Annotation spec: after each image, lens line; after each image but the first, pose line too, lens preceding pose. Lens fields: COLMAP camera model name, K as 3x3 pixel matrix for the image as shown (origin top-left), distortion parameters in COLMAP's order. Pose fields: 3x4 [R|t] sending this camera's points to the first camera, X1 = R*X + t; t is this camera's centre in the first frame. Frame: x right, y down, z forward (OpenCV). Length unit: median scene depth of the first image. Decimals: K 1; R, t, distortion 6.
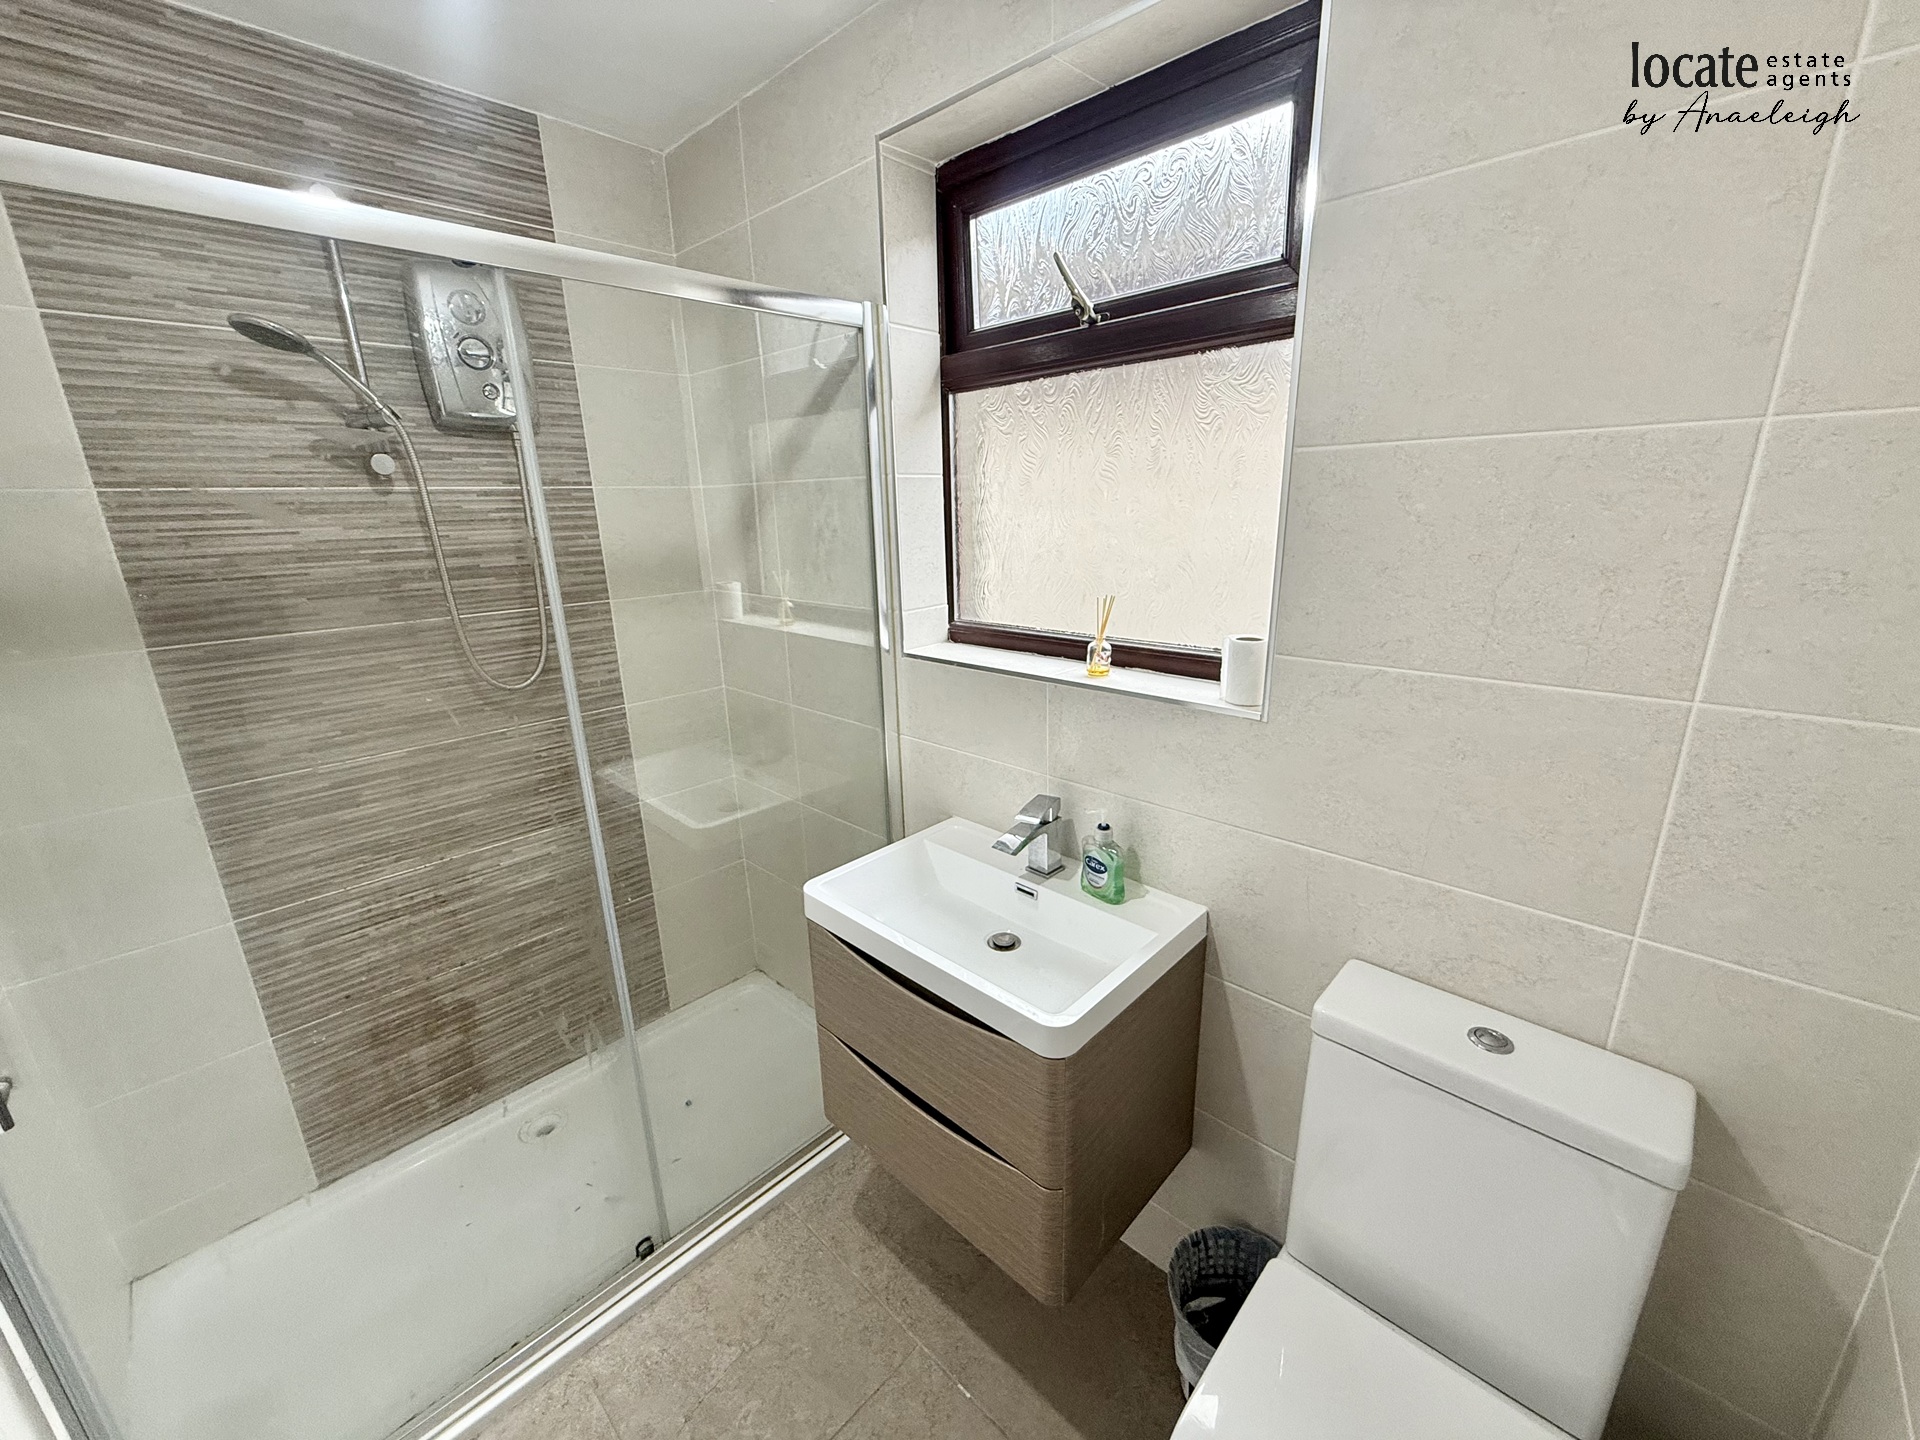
lens RADIAL K [[758.2, 0, 952.9], [0, 758.2, 723.5], [0, 0, 1]] dist [-0.000115, -0.000510]
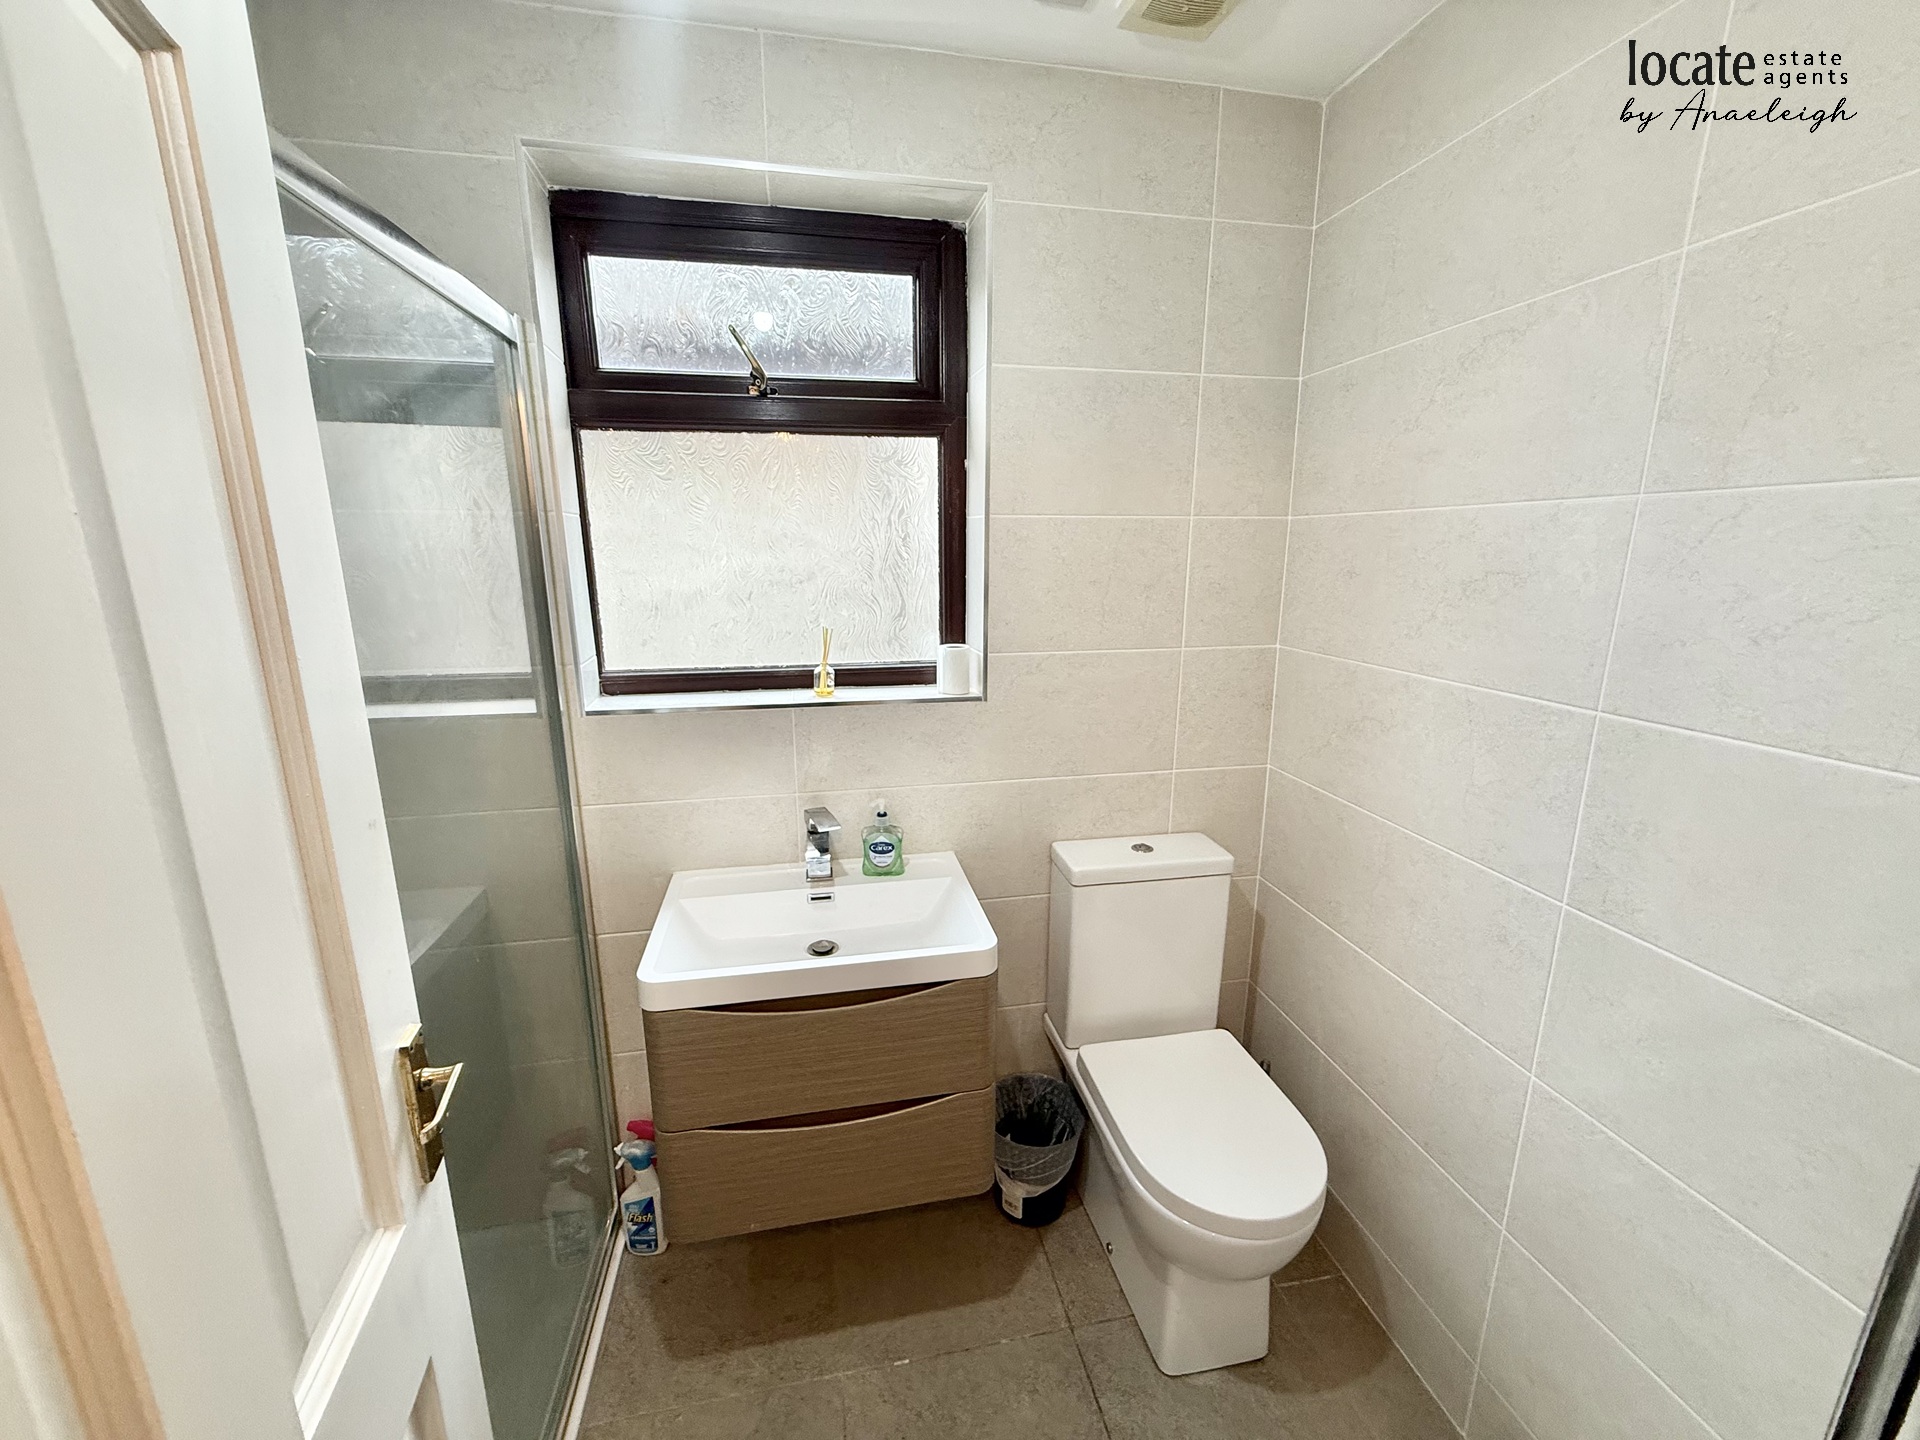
lens RADIAL K [[758.2, 0, 952.9], [0, 758.2, 723.5], [0, 0, 1]] dist [-0.000115, -0.000510]
pose [[0.574698, -0.162351, 0.802100, -0.631663], [0.216837, 0.975302, 0.042047, -0.028283], [-0.789116, 0.149761, 0.595708, 0.163640]]
